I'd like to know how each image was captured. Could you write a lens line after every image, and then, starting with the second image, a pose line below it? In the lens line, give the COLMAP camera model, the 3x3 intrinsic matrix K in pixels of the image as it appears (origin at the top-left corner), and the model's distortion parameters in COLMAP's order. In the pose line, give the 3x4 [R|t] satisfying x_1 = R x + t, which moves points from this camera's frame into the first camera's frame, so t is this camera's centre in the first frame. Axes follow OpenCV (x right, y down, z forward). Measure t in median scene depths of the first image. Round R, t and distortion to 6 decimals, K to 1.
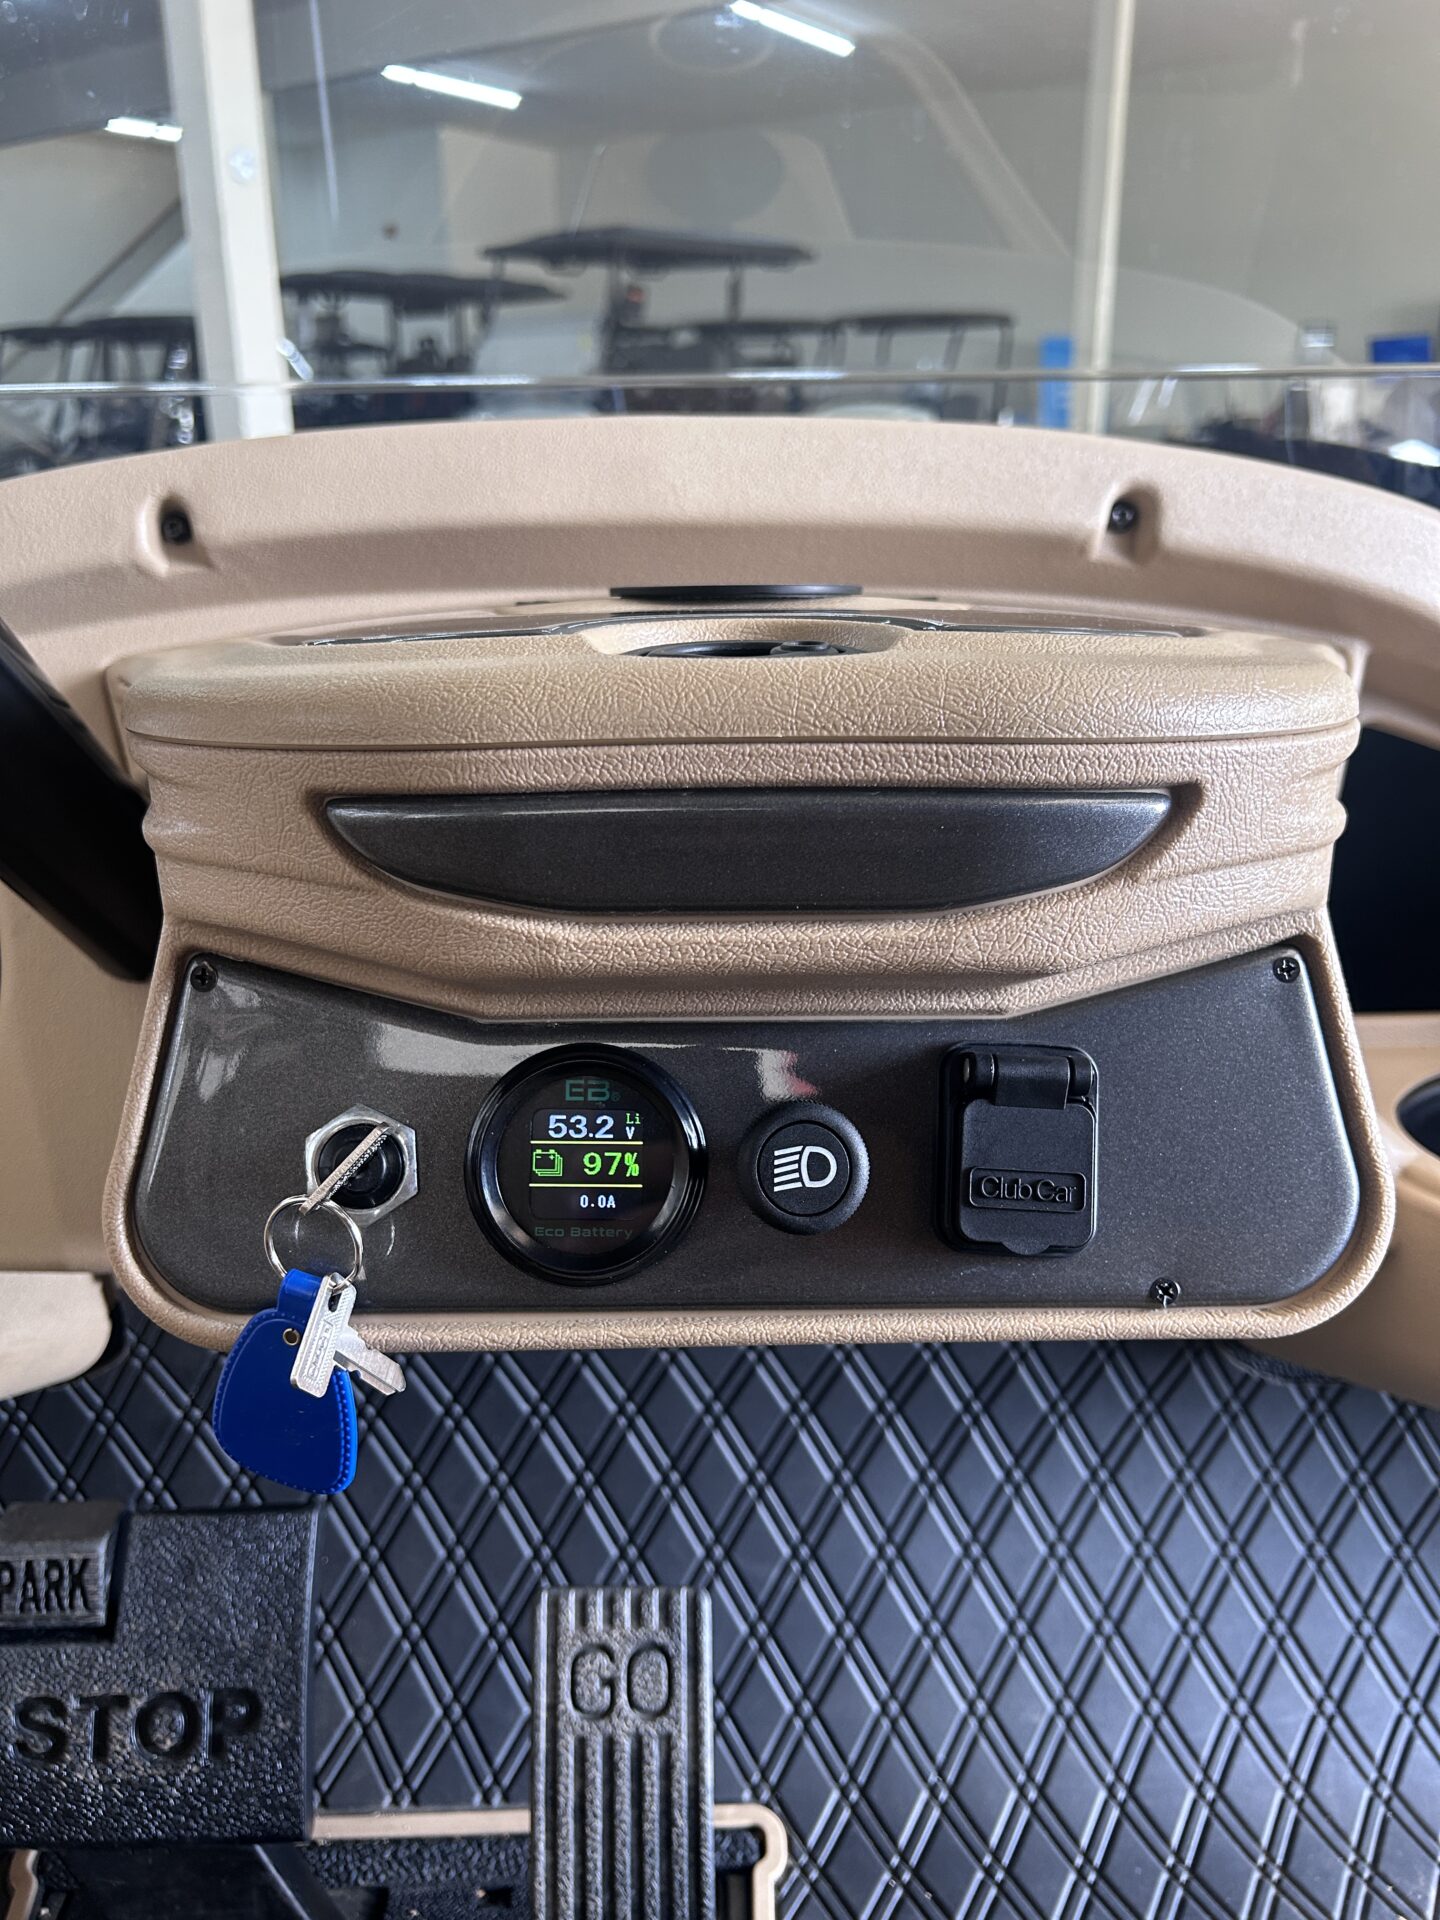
lens RADIAL K [[1454.0, 0, 711.1], [0, 1454.0, 959.8], [0, 0, 1]] dist [0.047289, -0.053832]
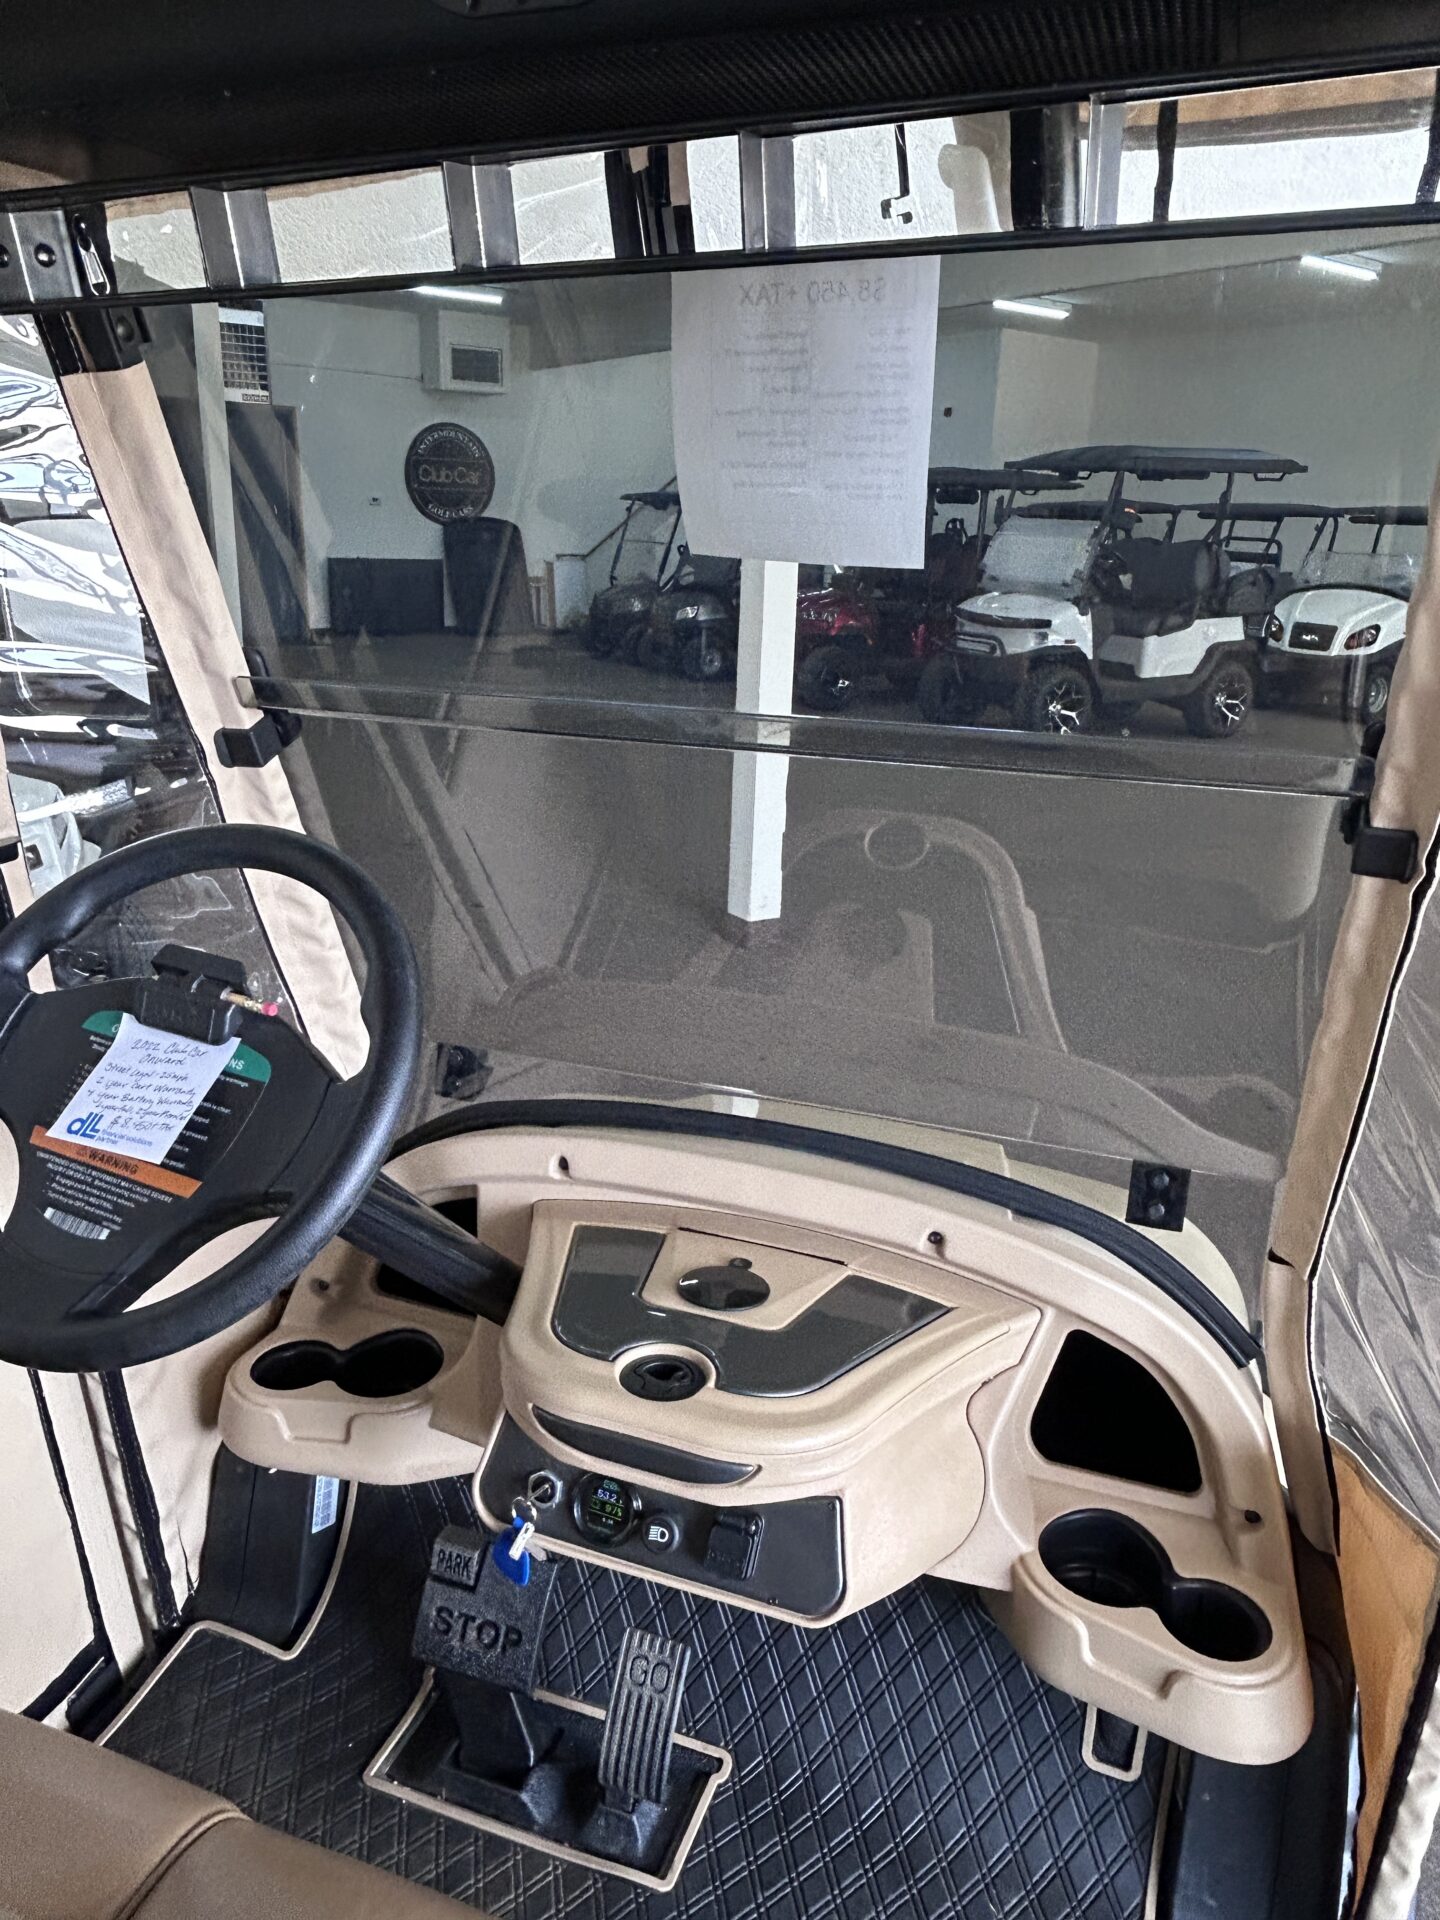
lens RADIAL K [[1310.0, 0, 729.8], [0, 1310.0, 964.8], [0, 0, 1]] dist [0.006084, 0.001041]
pose [[0.938075, 0.144968, -0.314642, 0.580280], [-0.154722, 0.987939, -0.006107, -0.684447], [0.309962, 0.054411, 0.949191, -1.104644]]
